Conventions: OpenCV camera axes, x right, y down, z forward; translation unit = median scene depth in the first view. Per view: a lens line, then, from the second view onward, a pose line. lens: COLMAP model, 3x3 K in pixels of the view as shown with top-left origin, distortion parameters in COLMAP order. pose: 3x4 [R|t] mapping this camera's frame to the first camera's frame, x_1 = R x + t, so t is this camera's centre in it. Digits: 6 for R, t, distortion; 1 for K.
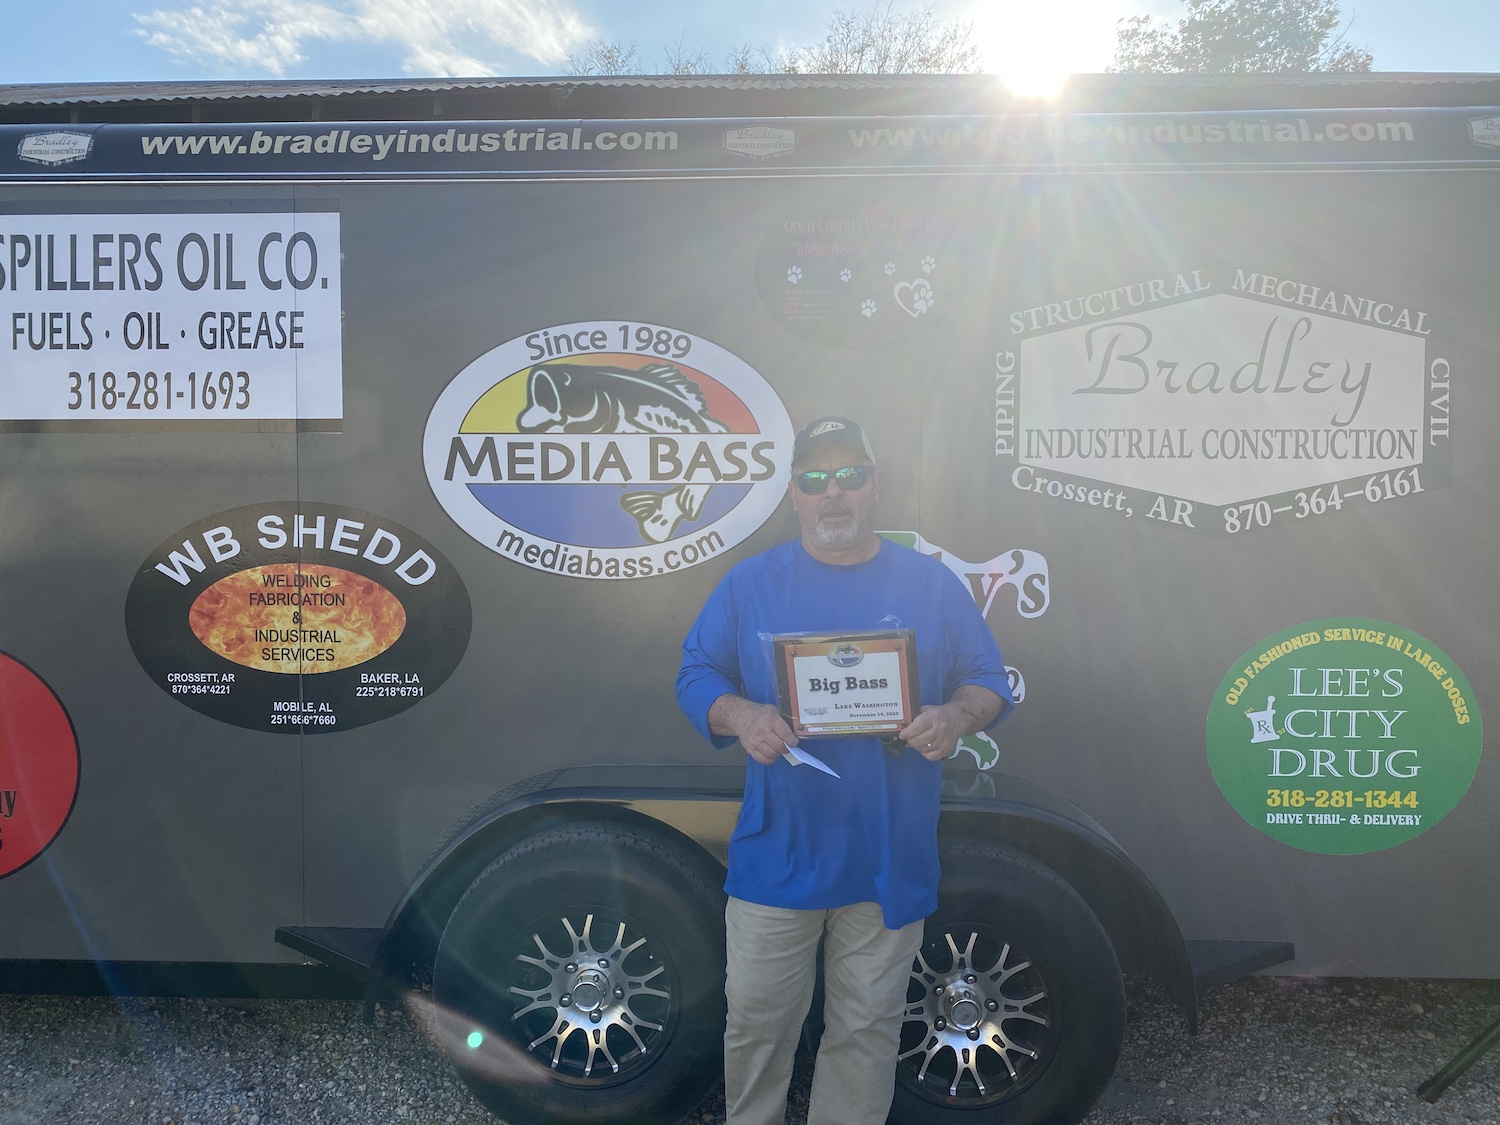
lens RADIAL K [[1149.7, 0, 759.0], [0, 1149.7, 549.2], [0, 0, 1]] dist [0.039661, -0.045359]
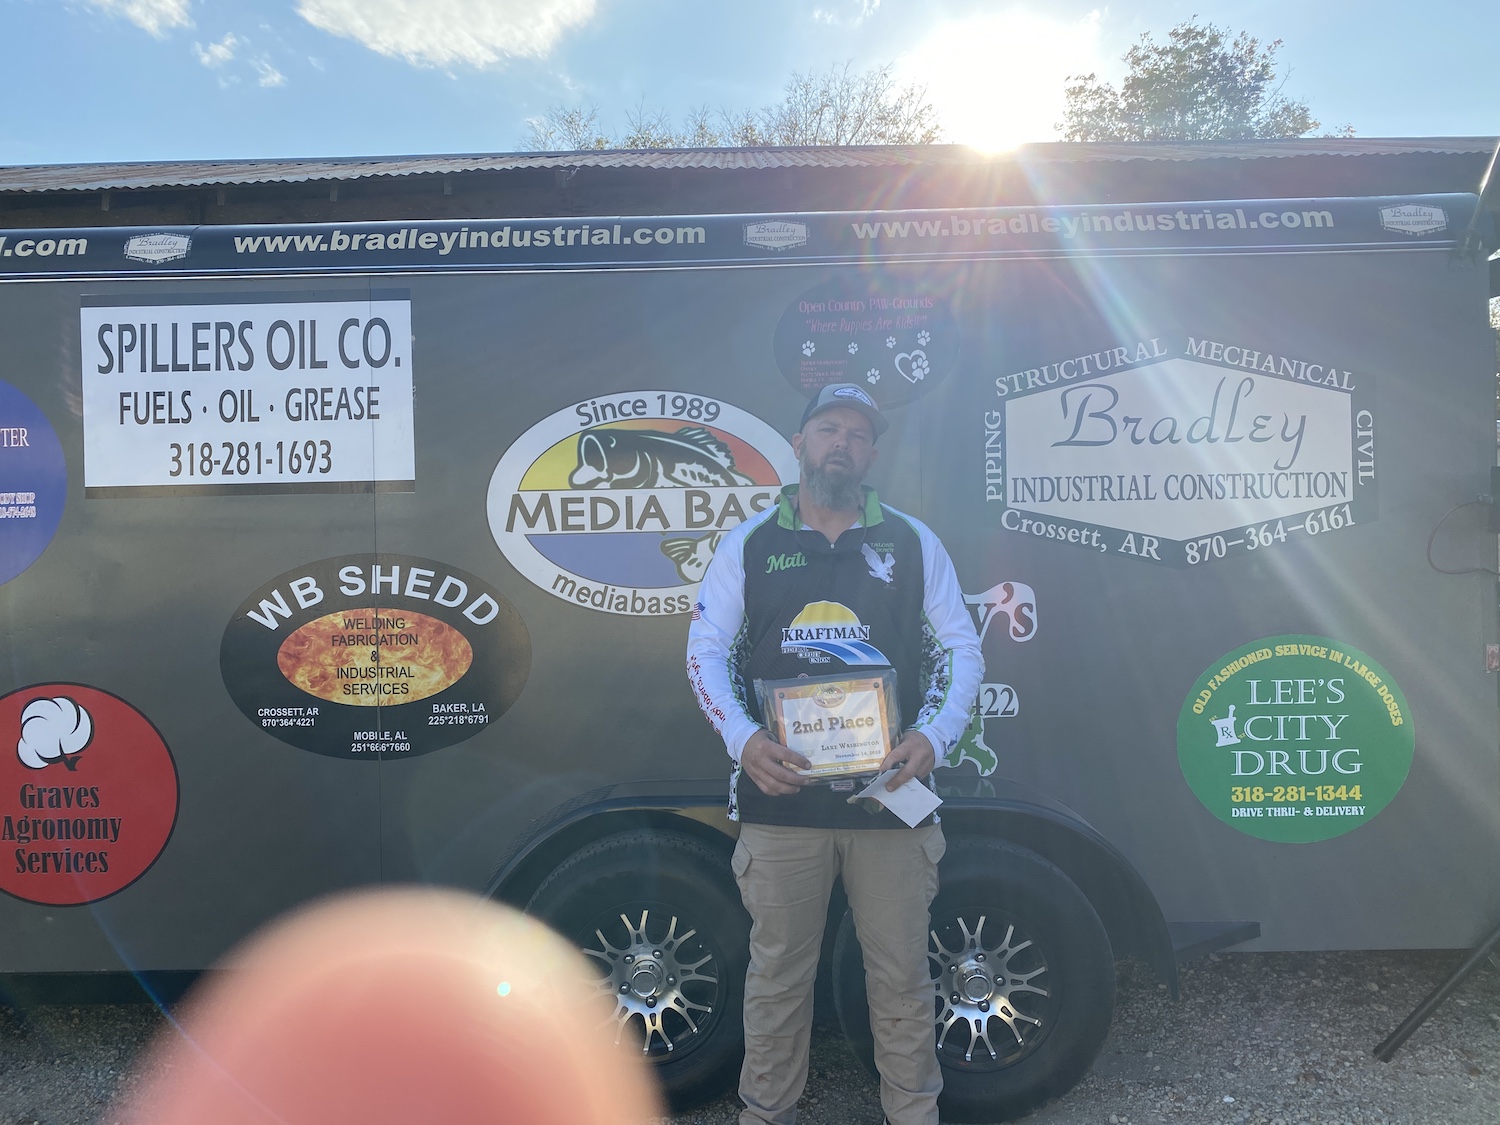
lens RADIAL K [[1149.7, 0, 754.7], [0, 1149.7, 553.5], [0, 0, 1]] dist [0.039661, -0.045359]
pose [[0.999499, -0.020632, 0.023996, -0.054931], [0.021526, 0.999061, -0.037601, 0.009513], [-0.023198, 0.038099, 0.999005, -0.141081]]
